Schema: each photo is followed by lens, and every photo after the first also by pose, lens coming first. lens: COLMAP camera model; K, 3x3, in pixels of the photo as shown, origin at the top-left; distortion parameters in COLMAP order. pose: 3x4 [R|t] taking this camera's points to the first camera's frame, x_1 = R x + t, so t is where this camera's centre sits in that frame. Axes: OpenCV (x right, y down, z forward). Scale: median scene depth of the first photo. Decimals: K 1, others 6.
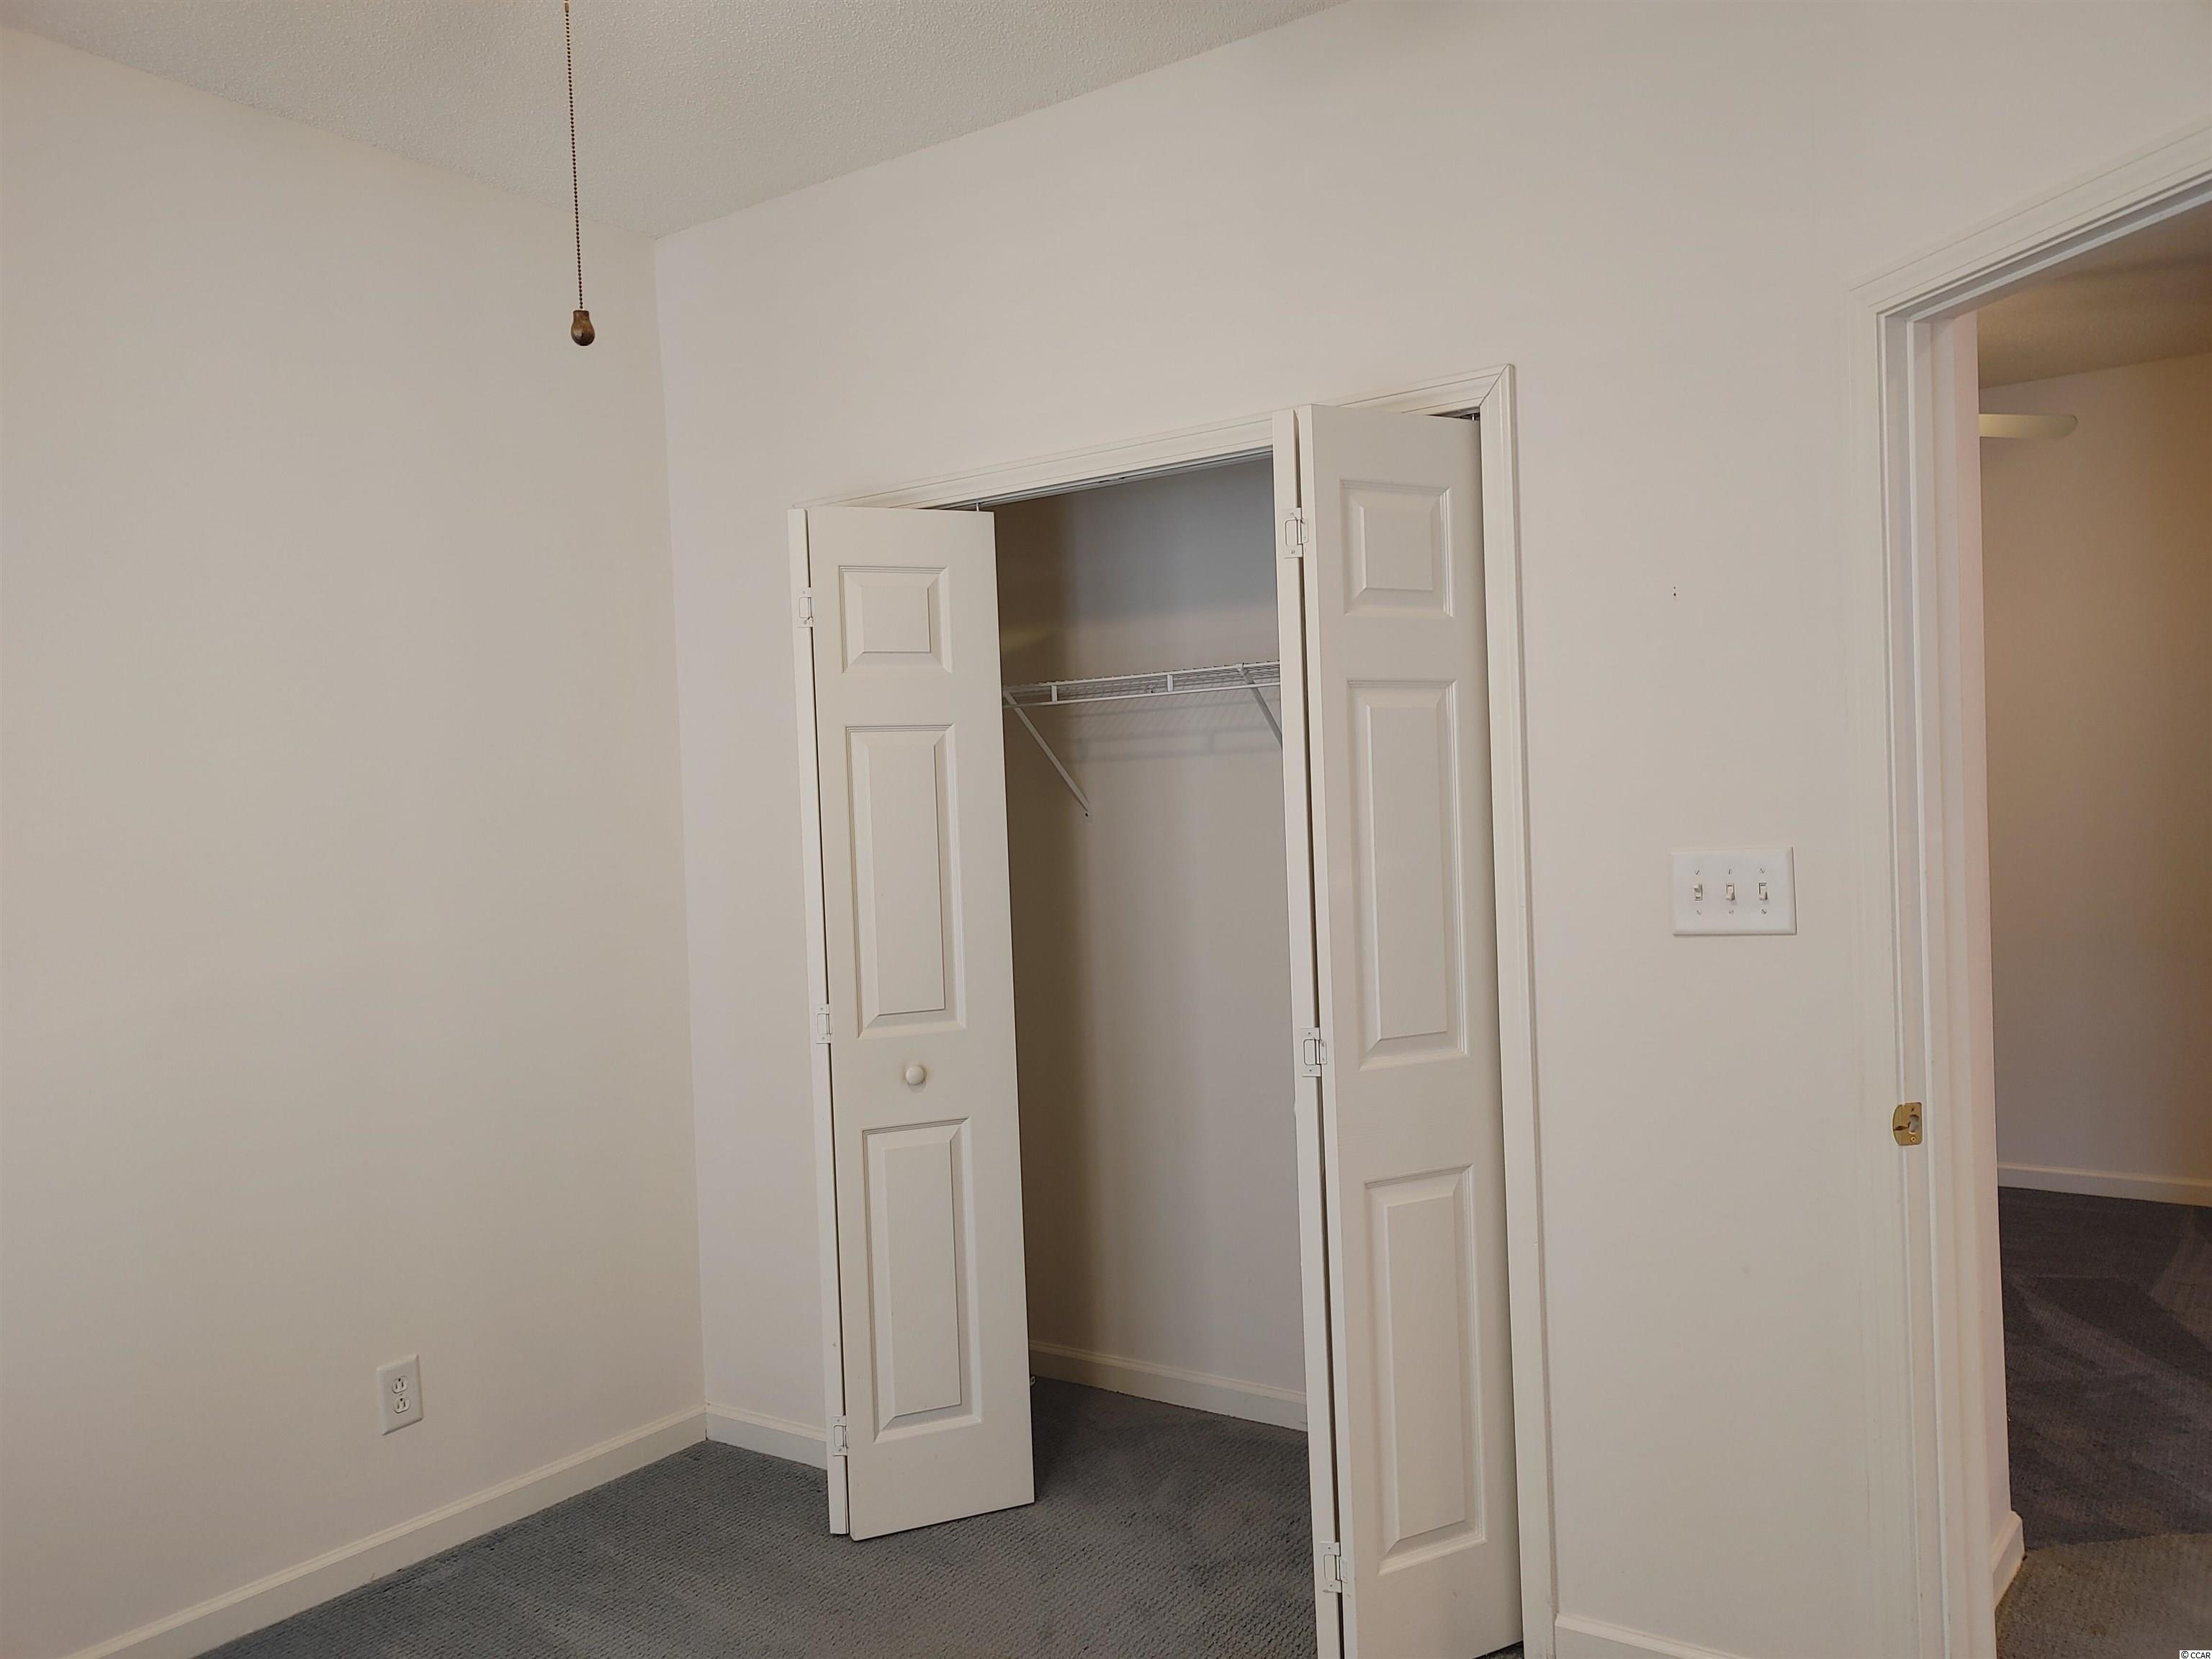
lens RADIAL K [[1711.3, 0, 1105.6], [0, 1711.3, 846.1], [0, 0, 1]] dist [0.037427, -0.014122]
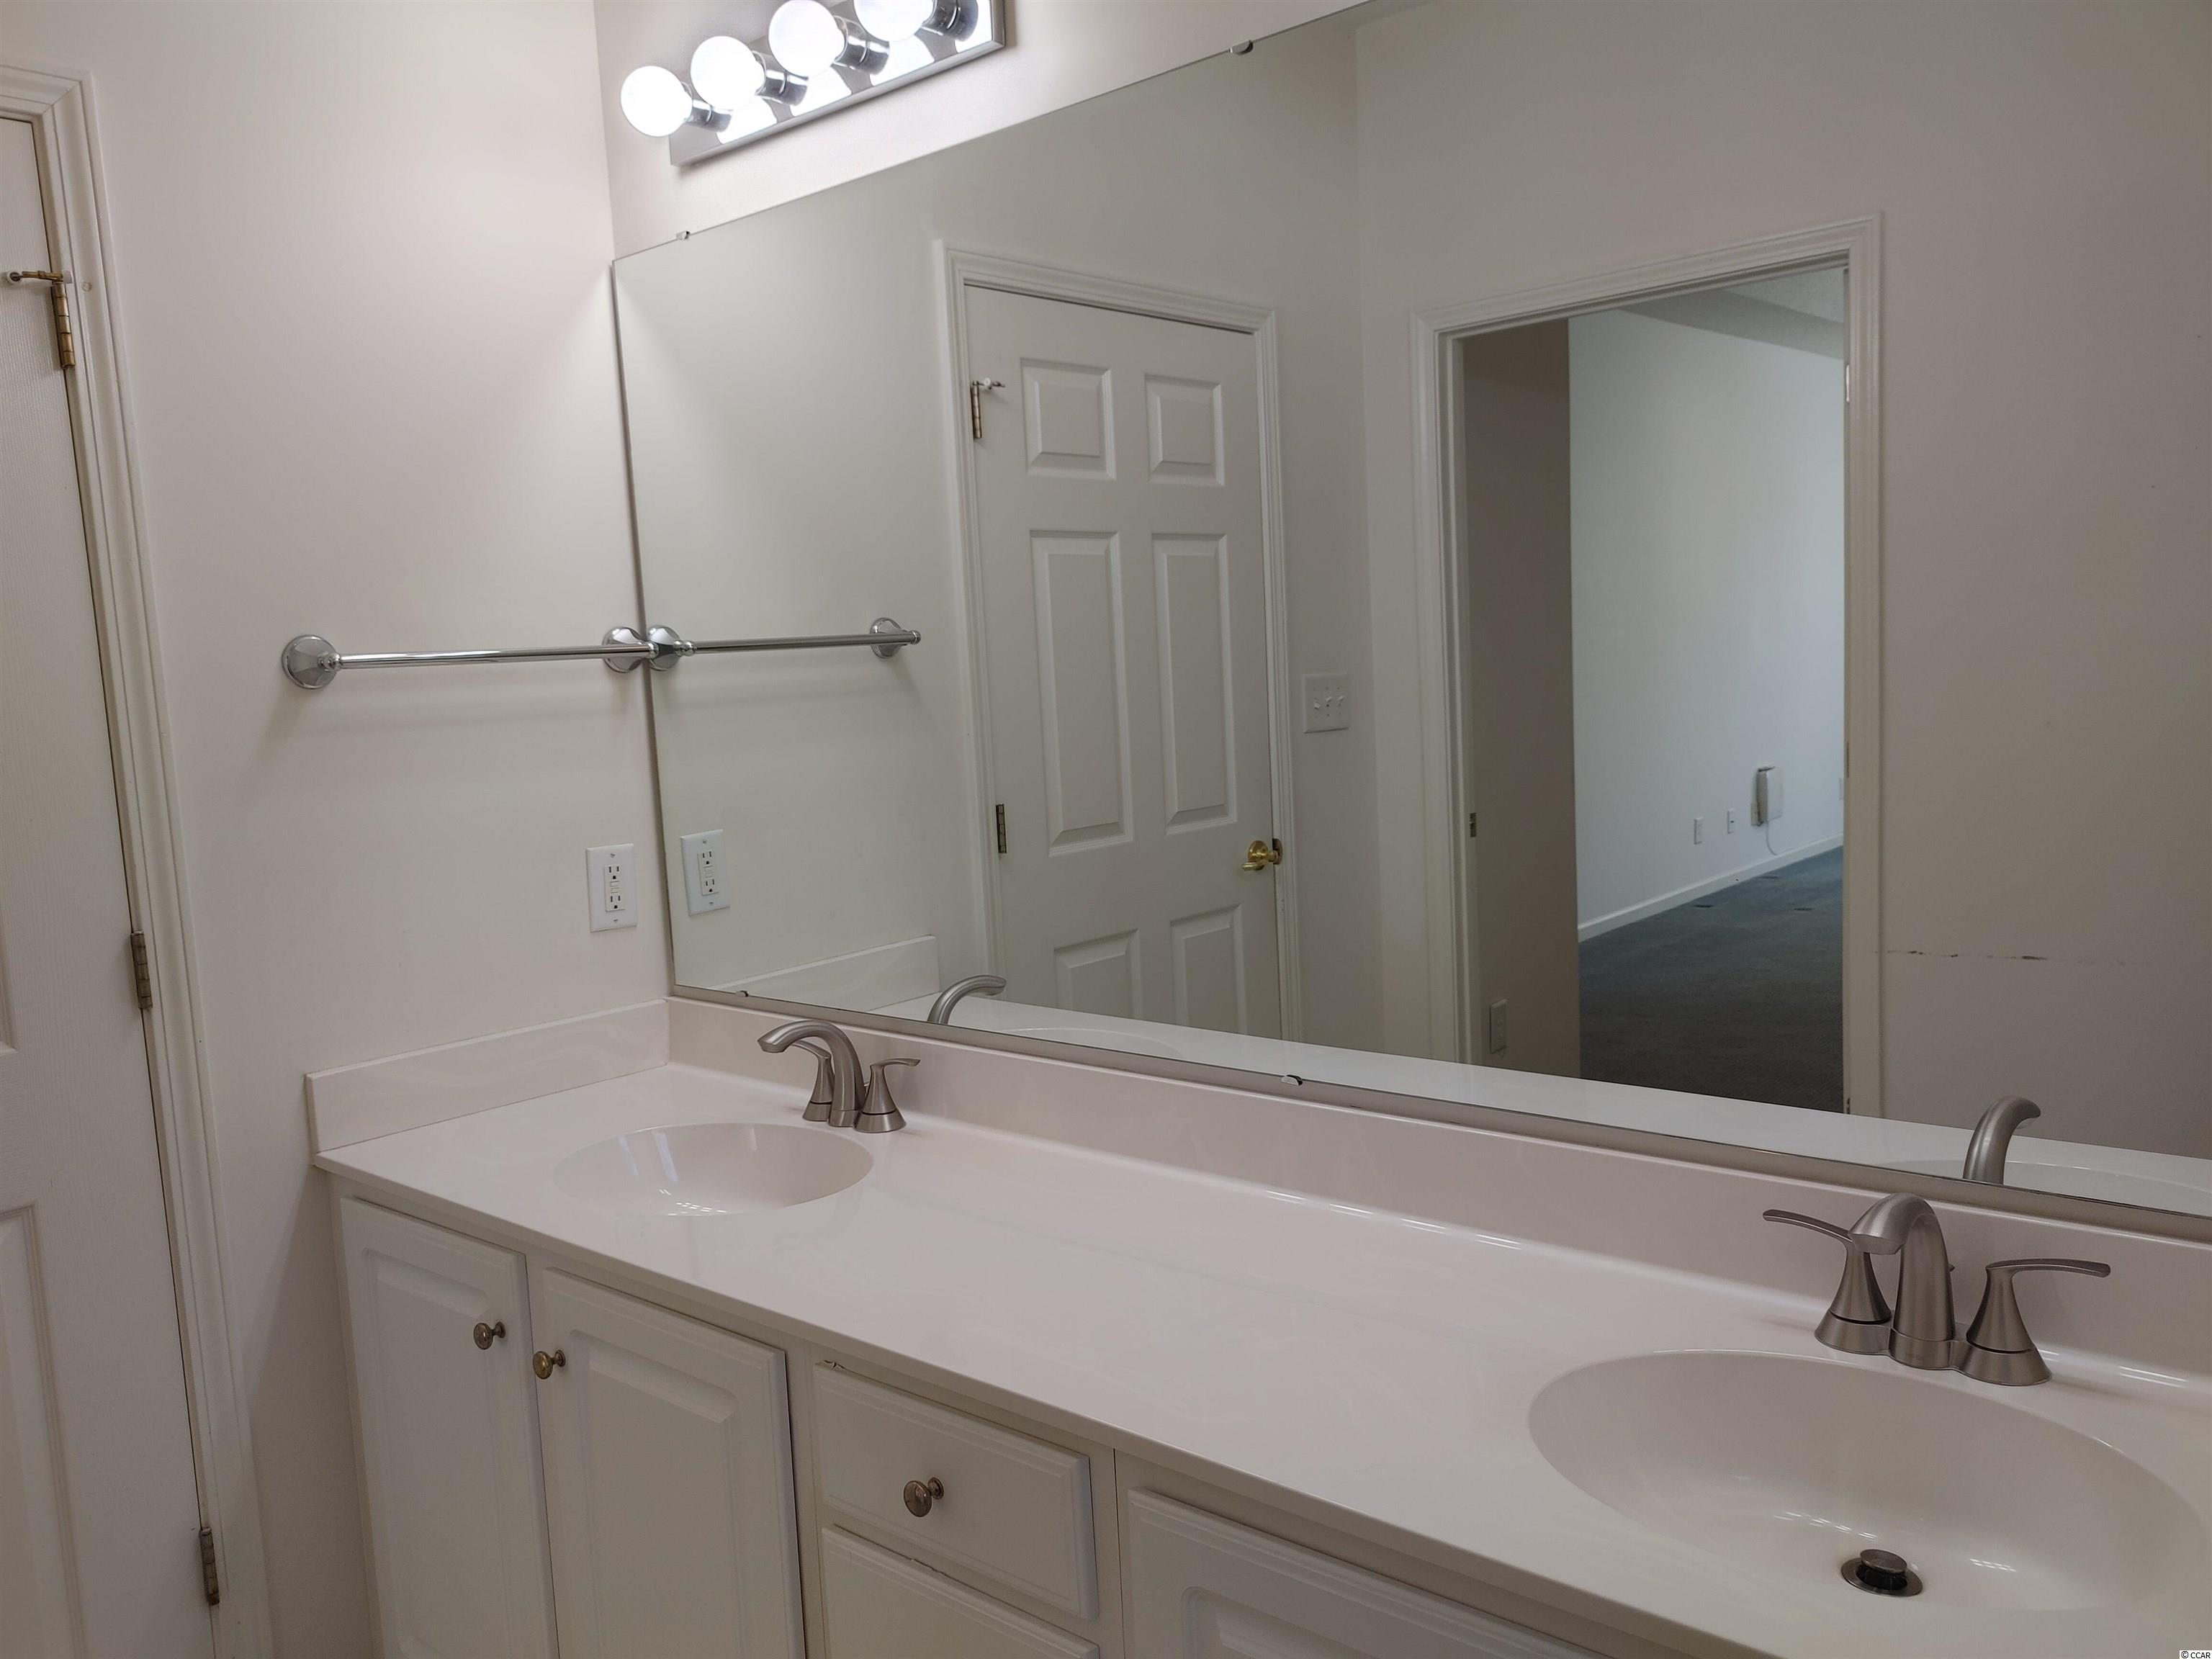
lens RADIAL K [[1711.3, 0, 1107.5], [0, 1711.3, 822.7], [0, 0, 1]] dist [0.037427, -0.014122]
pose [[0.928022, -0.051251, 0.368984, -0.370115], [0.022724, 0.996435, 0.081250, 0.013441], [-0.371833, -0.067017, 0.925878, -0.186957]]
